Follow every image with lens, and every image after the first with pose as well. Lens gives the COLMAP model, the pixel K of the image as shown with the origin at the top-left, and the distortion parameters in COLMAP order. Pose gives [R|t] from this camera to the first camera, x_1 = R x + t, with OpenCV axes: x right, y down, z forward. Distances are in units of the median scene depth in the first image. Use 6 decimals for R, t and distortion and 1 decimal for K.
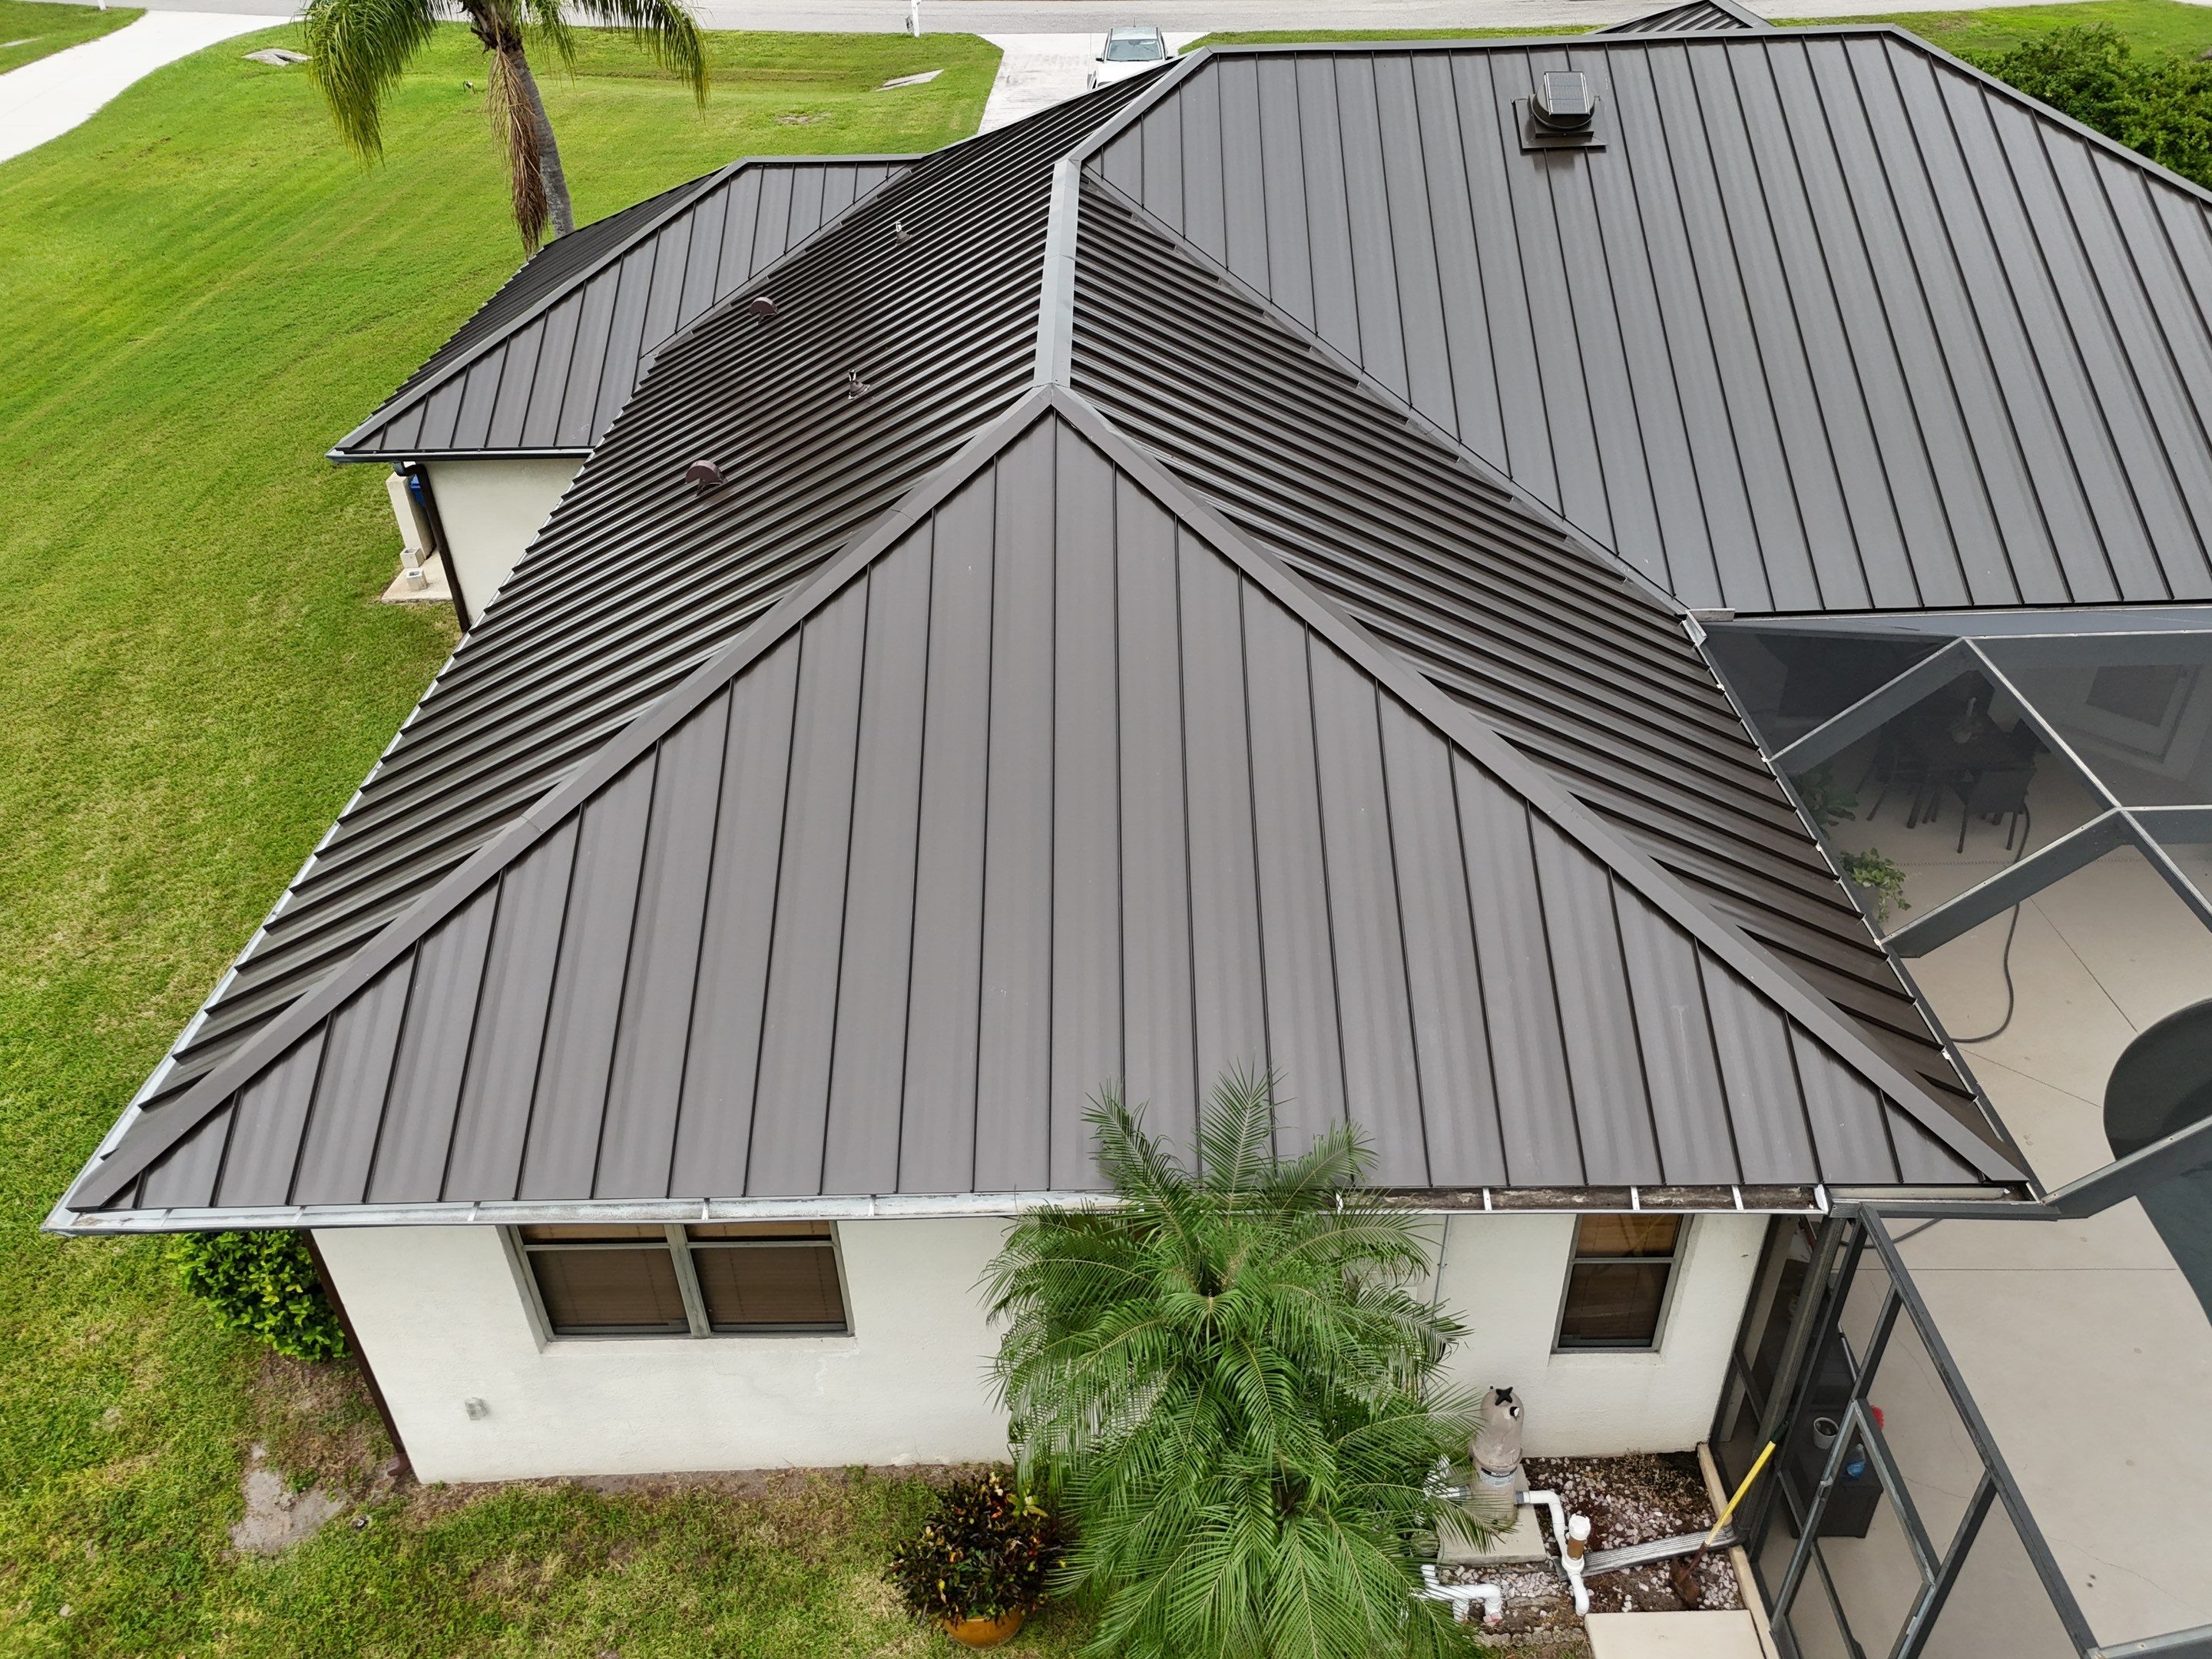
lens RADIAL K [[1631.1, 0, 1114.7], [0, 1631.1, 831.0], [0, 0, 1]] dist [0.066694, -0.054664]
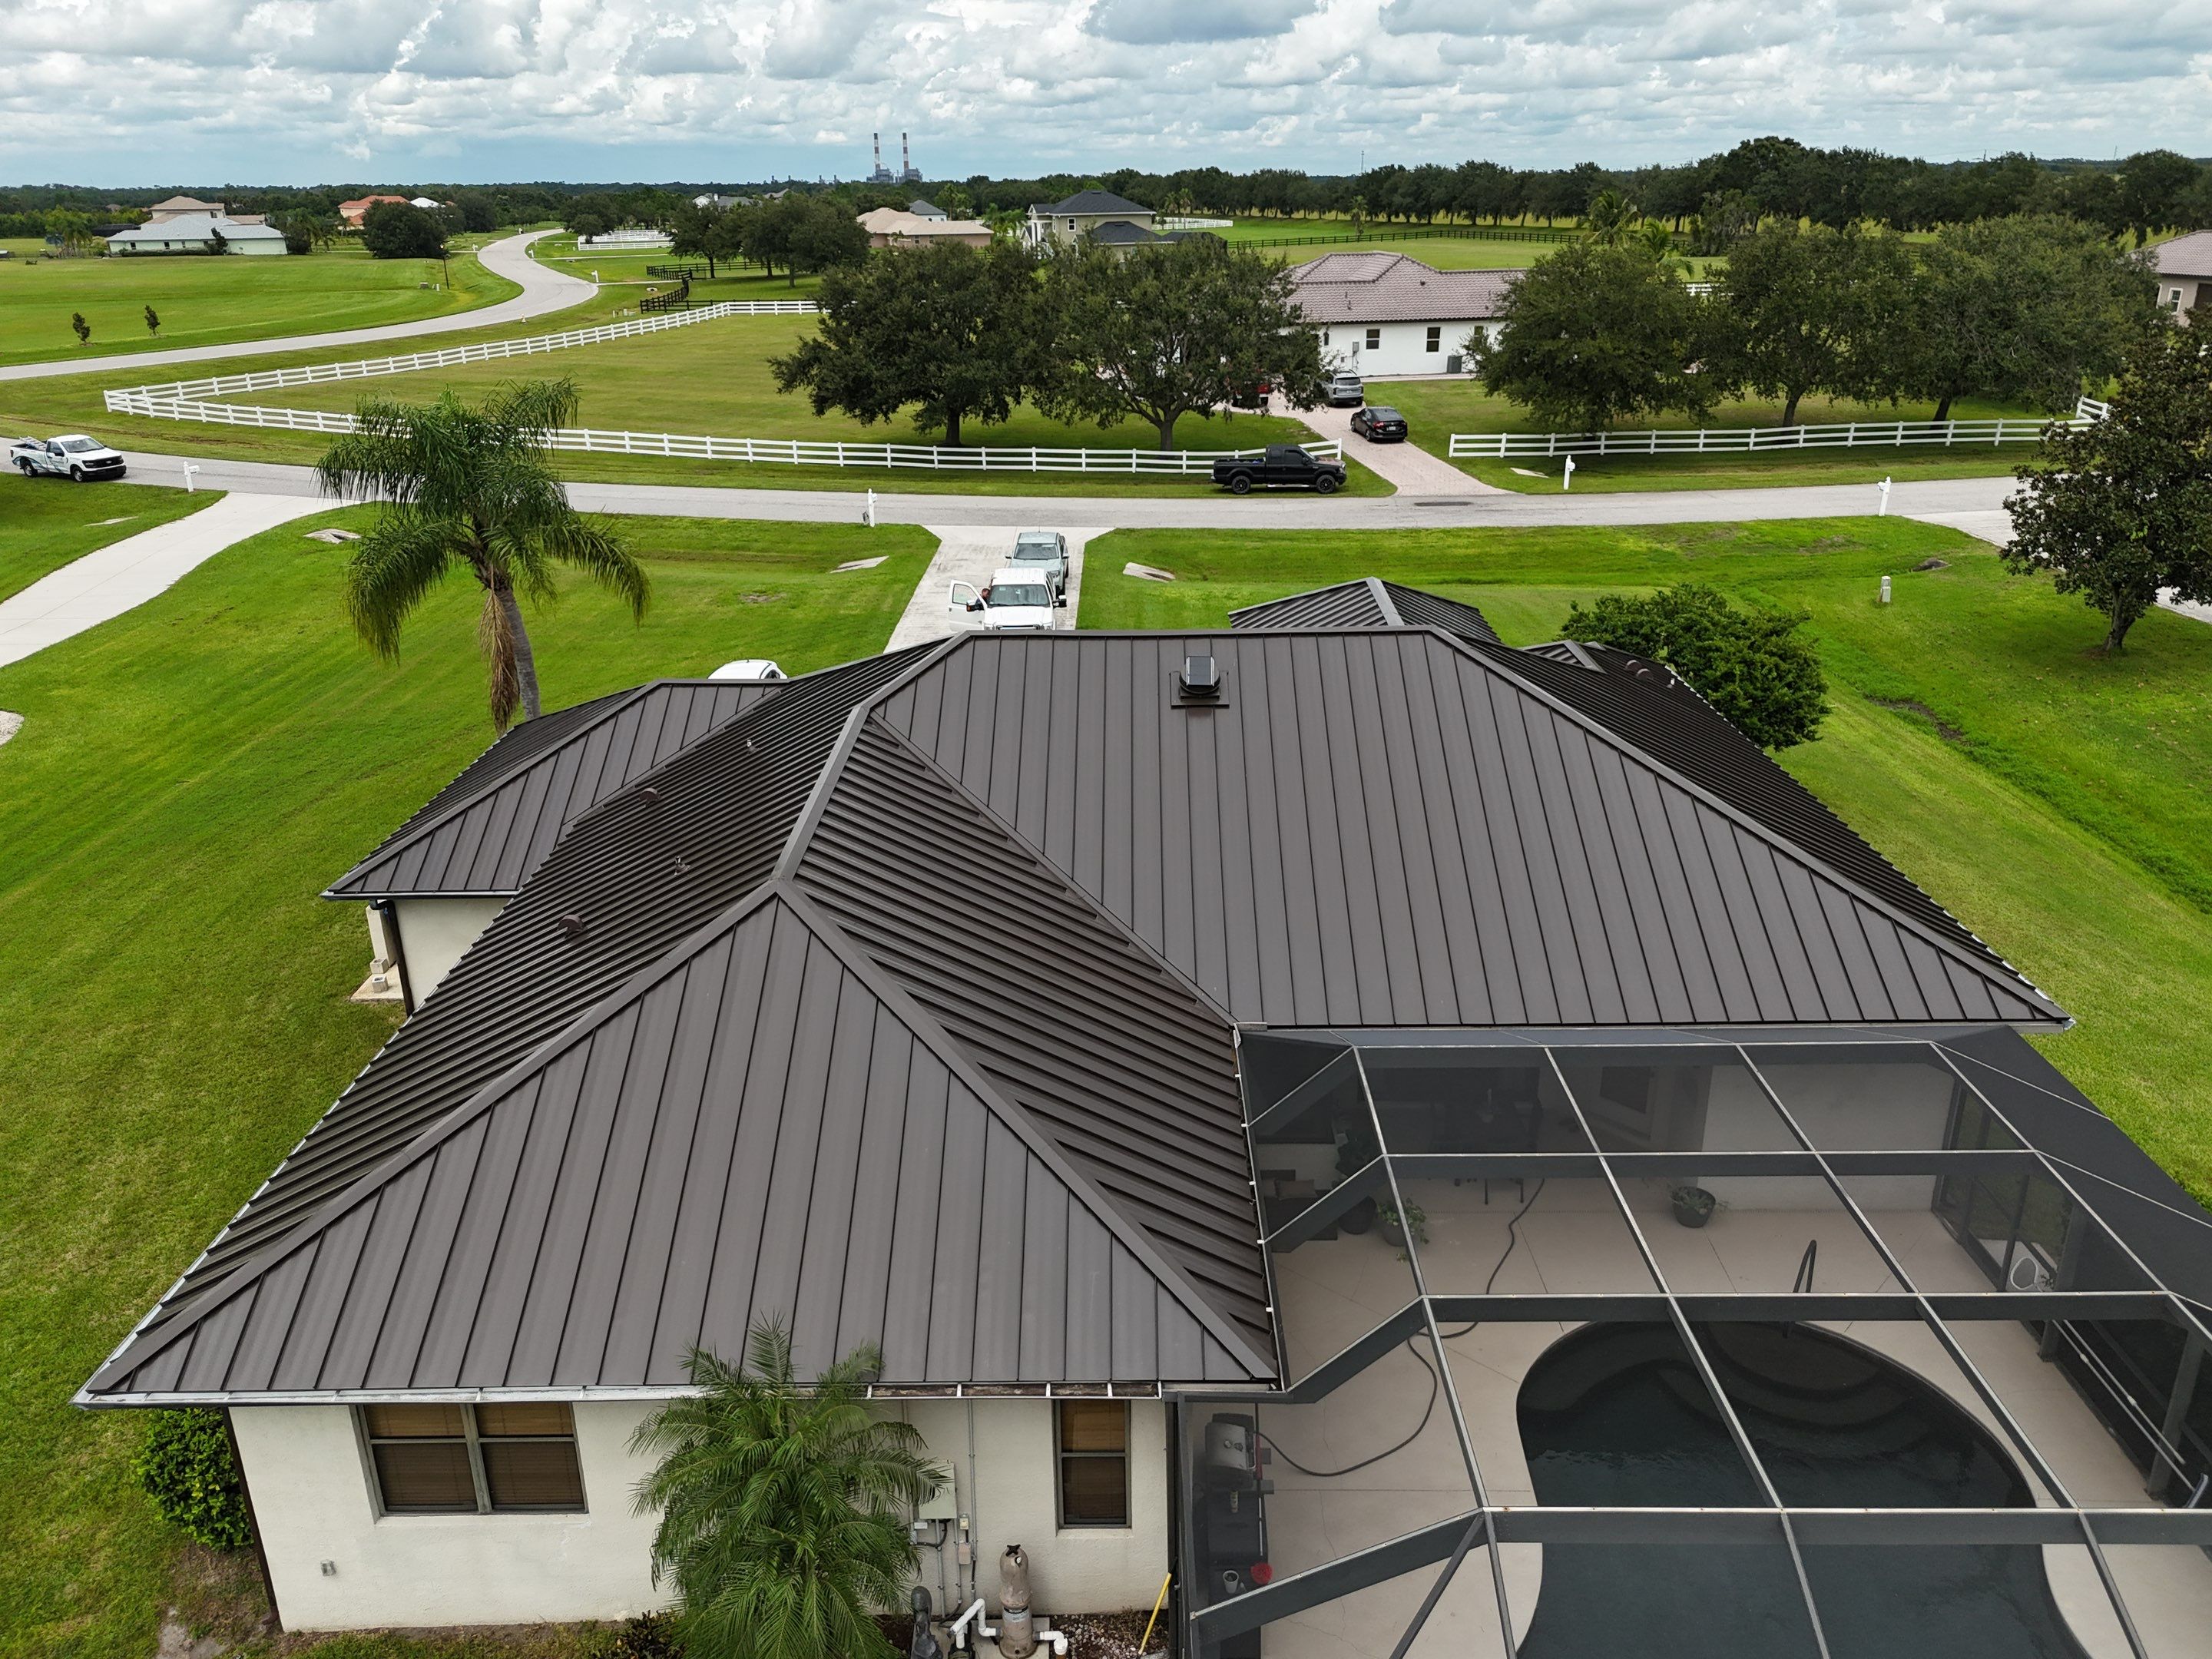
lens RADIAL K [[1631.1, 0, 1114.7], [0, 1631.1, 831.0], [0, 0, 1]] dist [0.066694, -0.054664]
pose [[0.999905, 0.013159, 0.004097, 0.158041], [-0.011848, 0.972574, -0.232291, 0.026106], [-0.007041, 0.232221, 0.972638, -0.312968]]
